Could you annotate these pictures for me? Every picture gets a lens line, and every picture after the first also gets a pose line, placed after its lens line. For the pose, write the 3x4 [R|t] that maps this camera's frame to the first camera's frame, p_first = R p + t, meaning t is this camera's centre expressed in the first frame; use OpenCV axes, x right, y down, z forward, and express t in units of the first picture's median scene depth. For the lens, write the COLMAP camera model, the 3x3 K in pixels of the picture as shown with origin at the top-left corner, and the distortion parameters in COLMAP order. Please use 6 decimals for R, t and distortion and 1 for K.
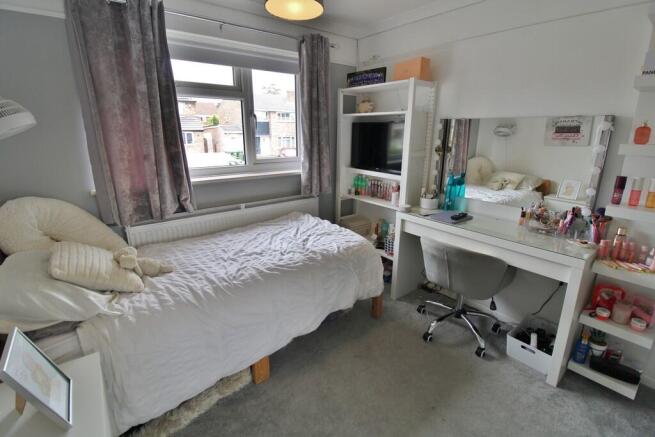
lens RADIAL K [[307.1, 0, 327.5], [0, 307.1, 218.5], [0, 0, 1]] dist [0.001129, -0.000232]
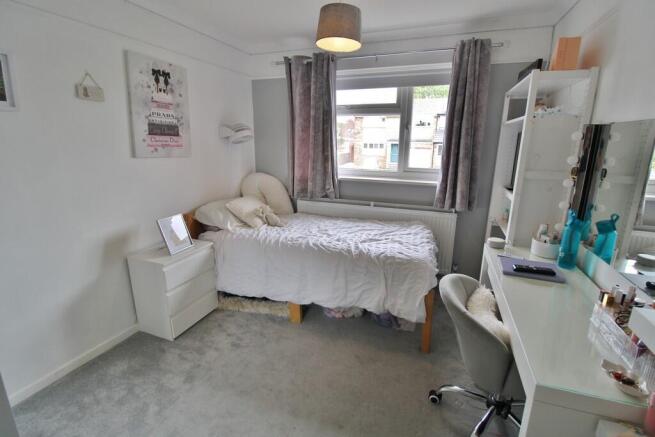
lens RADIAL K [[307.1, 0, 327.5], [0, 307.1, 218.5], [0, 0, 1]] dist [0.001129, -0.000232]
pose [[0.505749, 0.216434, -0.835089, 0.717462], [-0.251037, 0.963048, 0.097564, -0.065897], [0.825347, 0.160295, 0.541394, 0.250674]]
